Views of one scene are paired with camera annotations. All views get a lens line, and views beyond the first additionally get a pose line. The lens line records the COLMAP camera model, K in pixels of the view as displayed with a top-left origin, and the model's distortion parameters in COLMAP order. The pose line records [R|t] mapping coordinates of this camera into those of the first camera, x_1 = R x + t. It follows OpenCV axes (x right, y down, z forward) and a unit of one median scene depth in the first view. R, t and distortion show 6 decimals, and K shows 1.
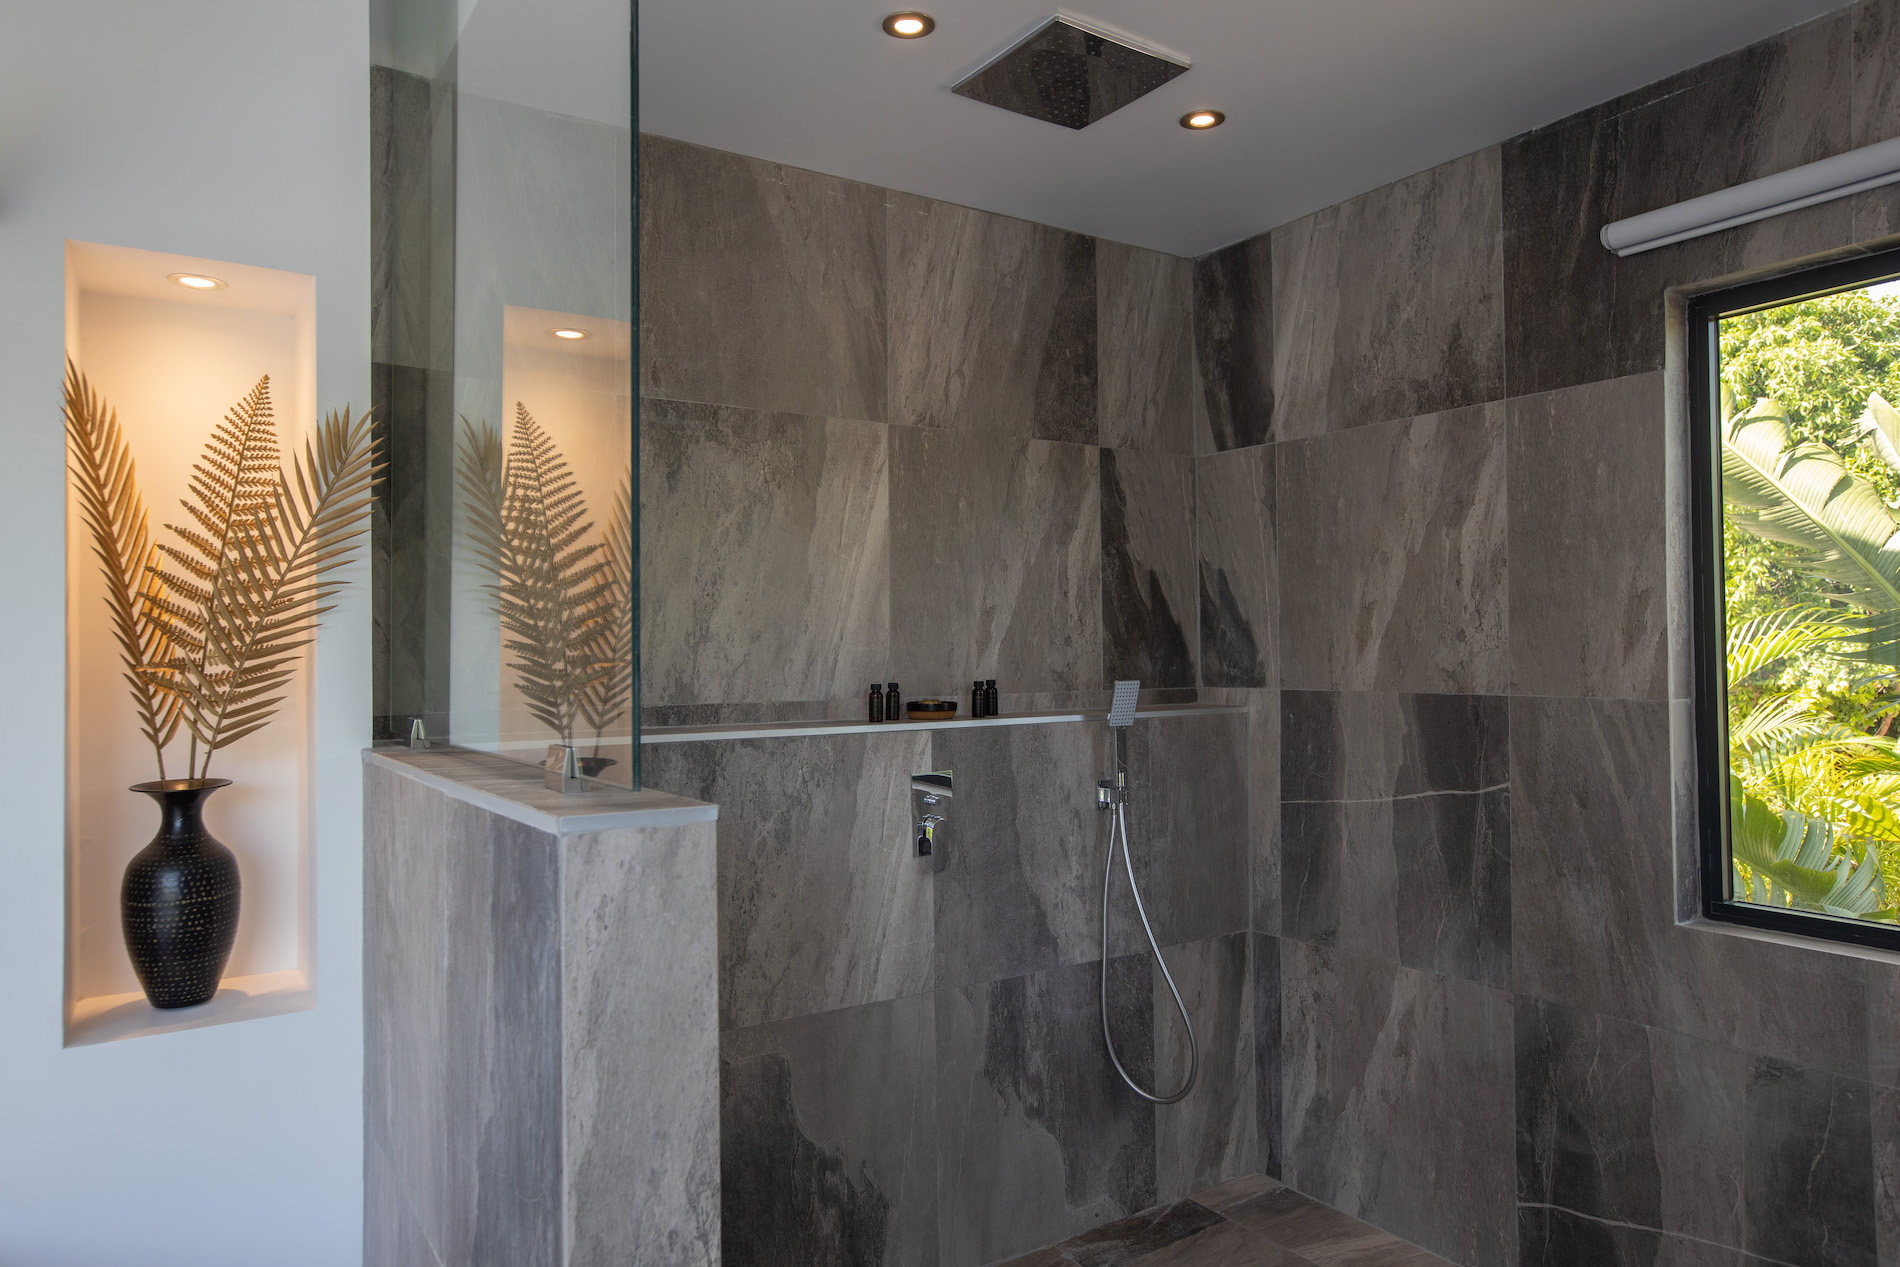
lens RADIAL K [[1208.7, 0, 963.2], [0, 1208.7, 629.2], [0, 0, 1]] dist [-0.046238, 0.068376]
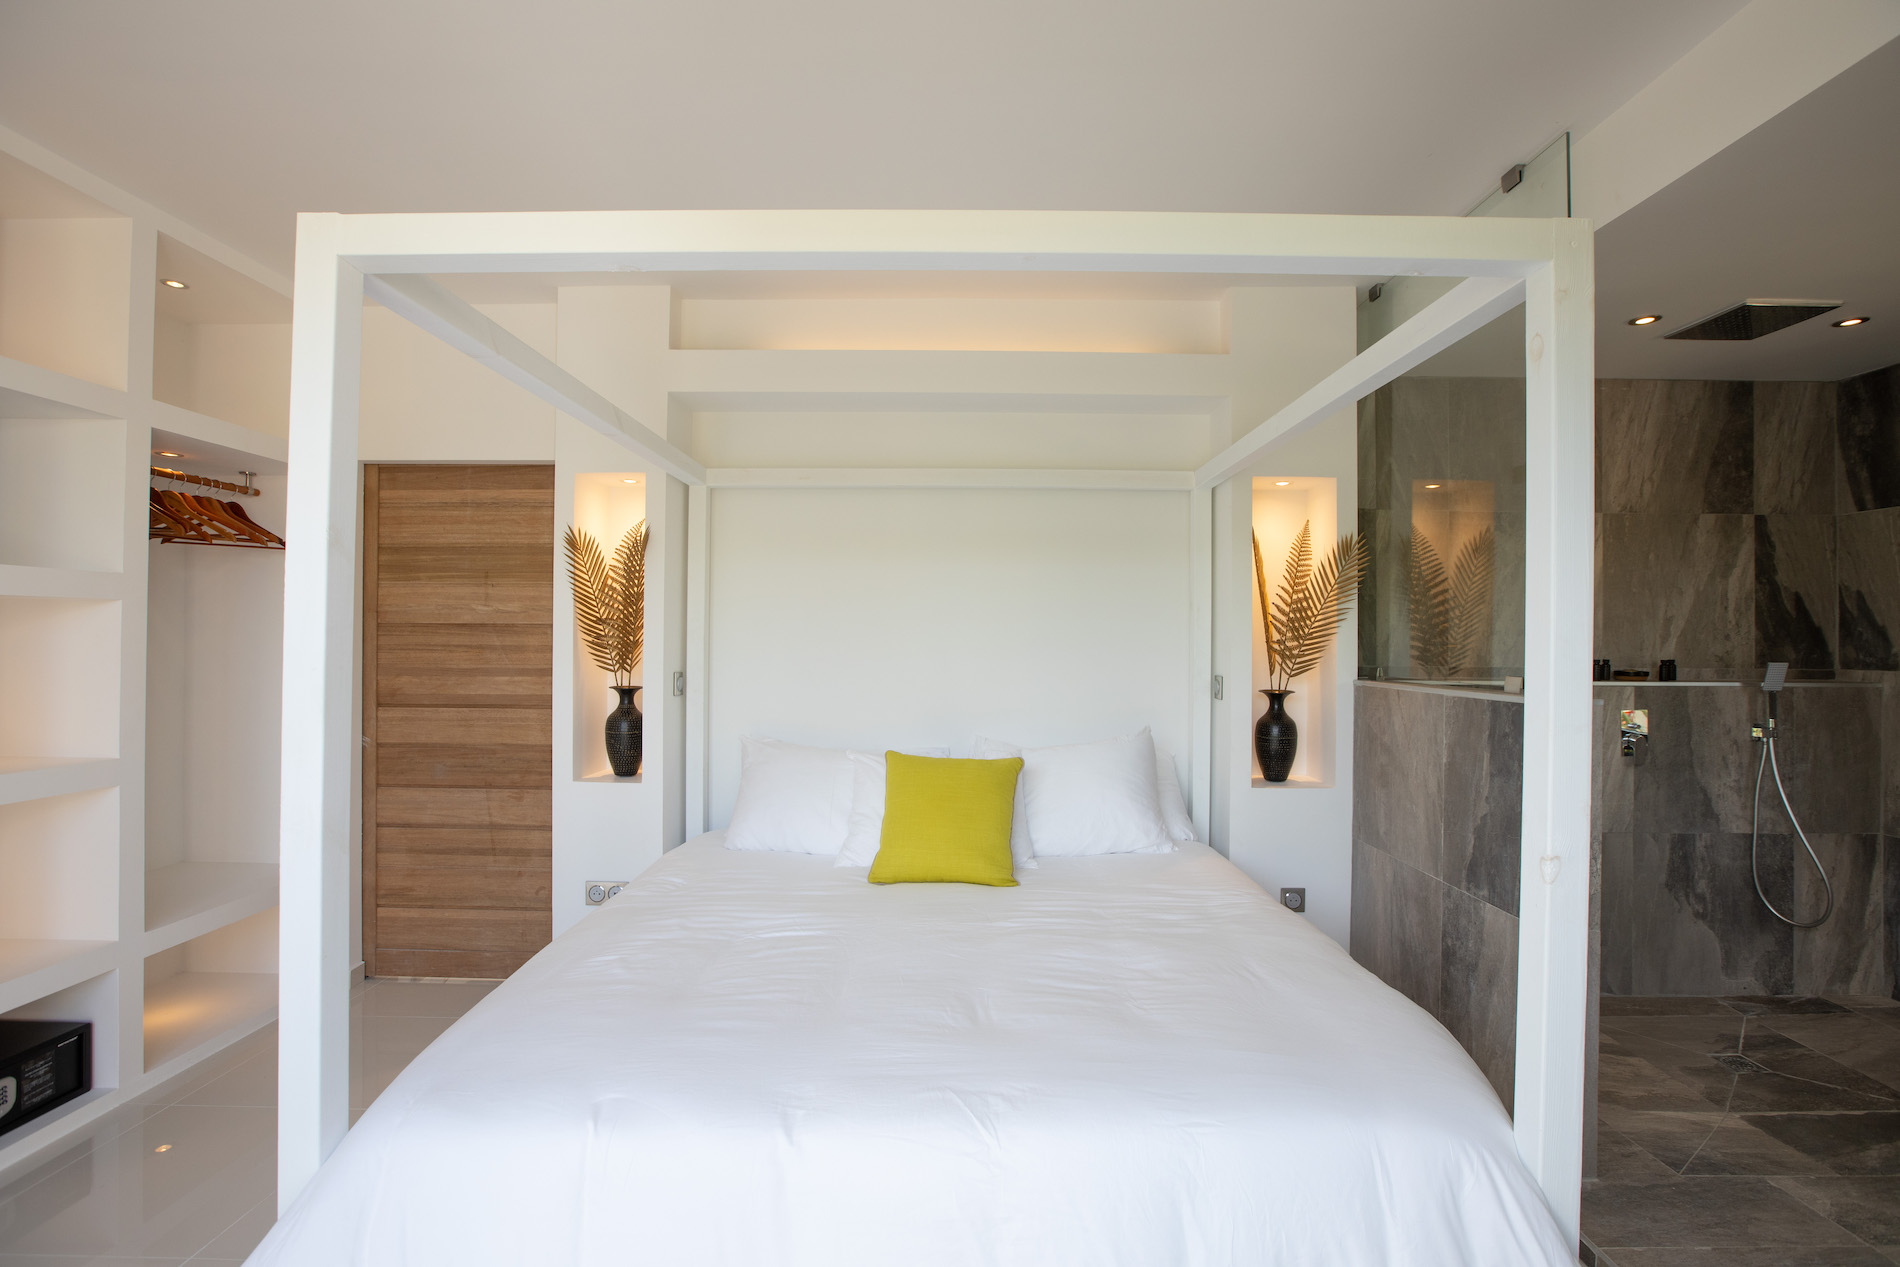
lens RADIAL K [[875.3, 0, 953.2], [0, 875.3, 632.5], [0, 0, 1]] dist [-0.038987, 0.011460]
pose [[0.824072, 0.013797, -0.566317, -0.127556], [-0.005563, 0.999852, 0.016264, -0.009997], [0.566457, -0.010252, 0.824027, -0.561179]]
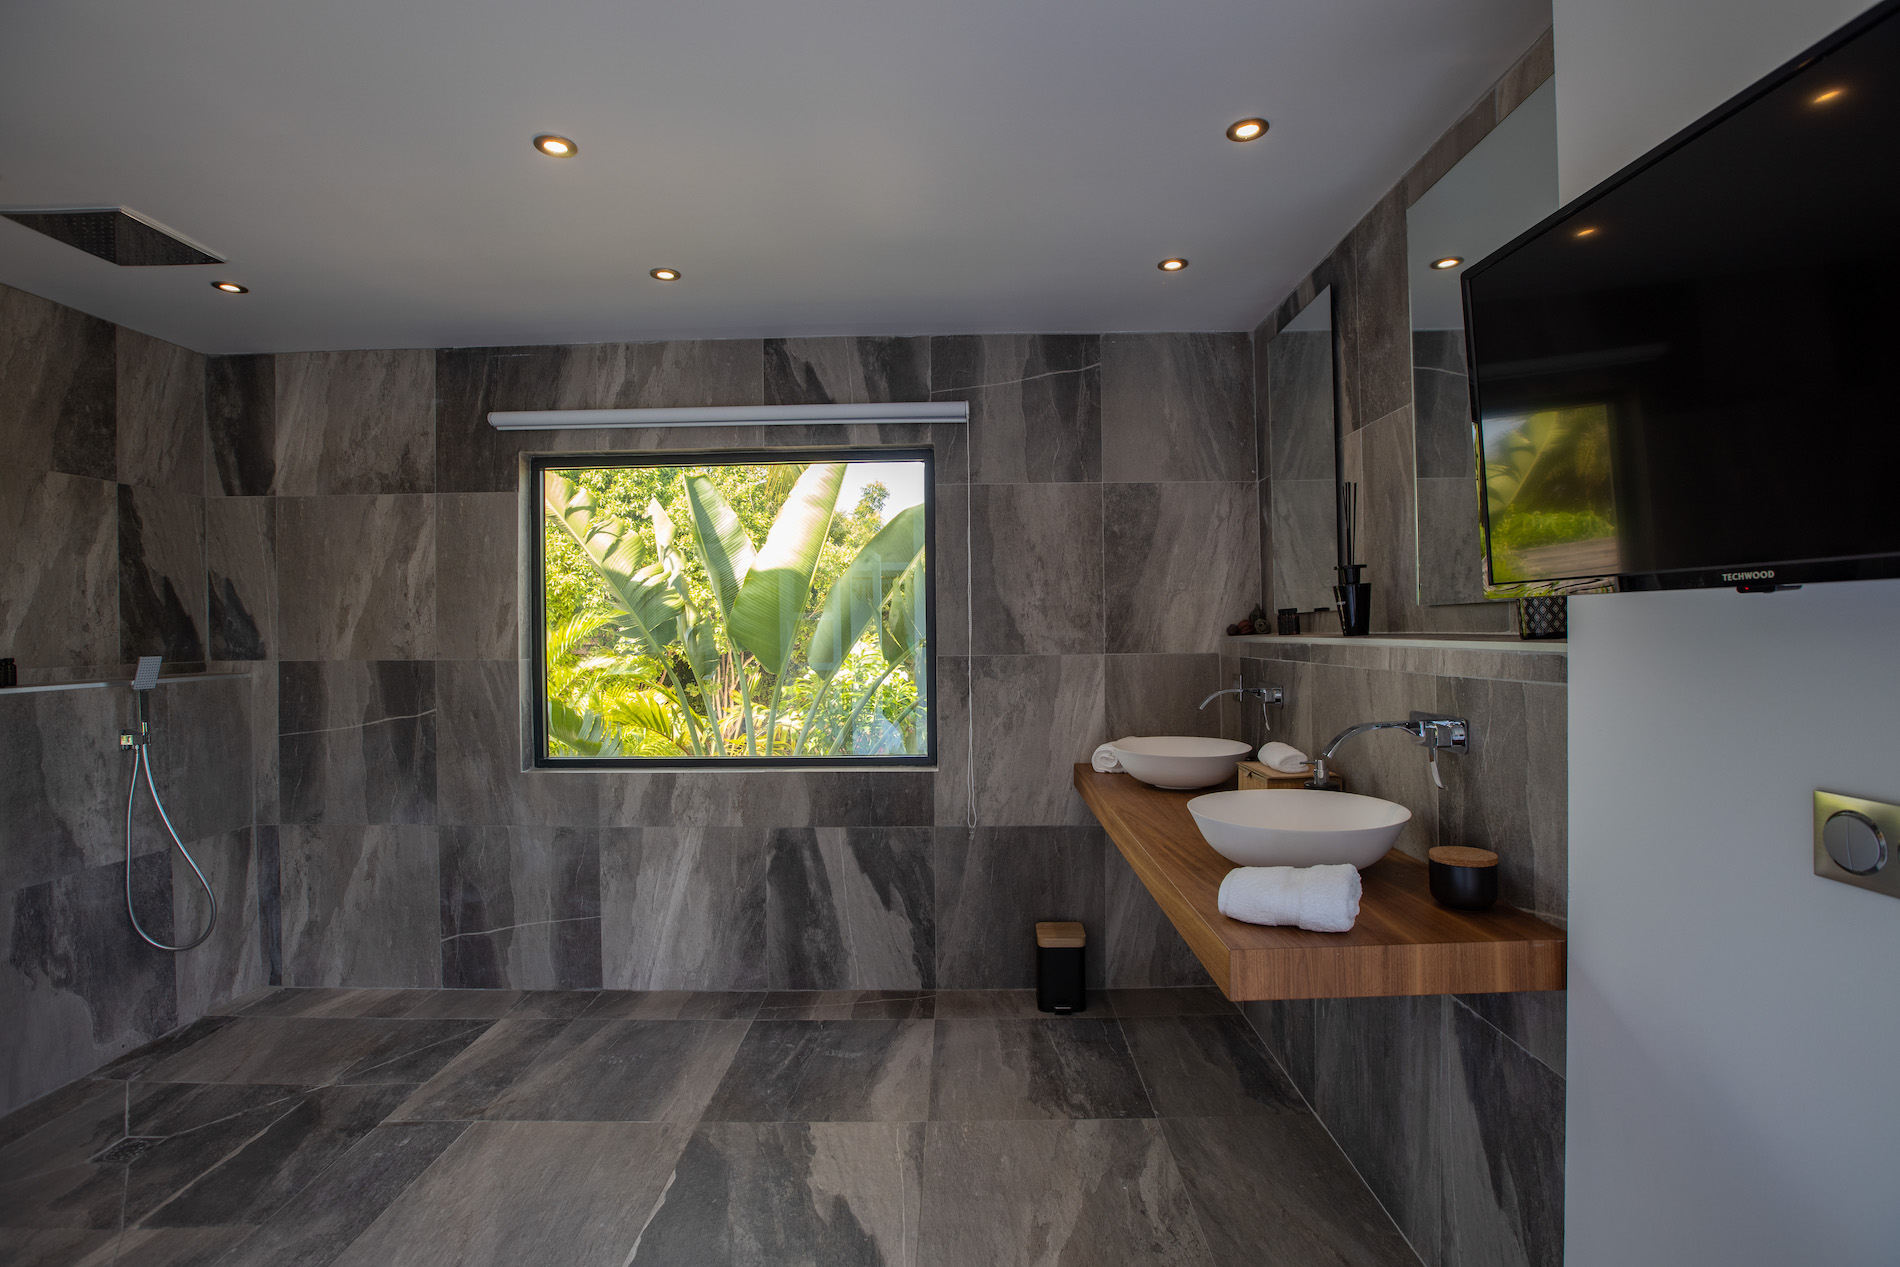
lens RADIAL K [[872.1, 0, 957.9], [0, 872.1, 634.2], [0, 0, 1]] dist [-0.046228, 0.015058]
pose [[0.575710, -0.000043, 0.817654, -0.126600], [-0.012525, 0.999882, 0.008872, -0.003708], [-0.817558, -0.015349, 0.575642, -0.327746]]
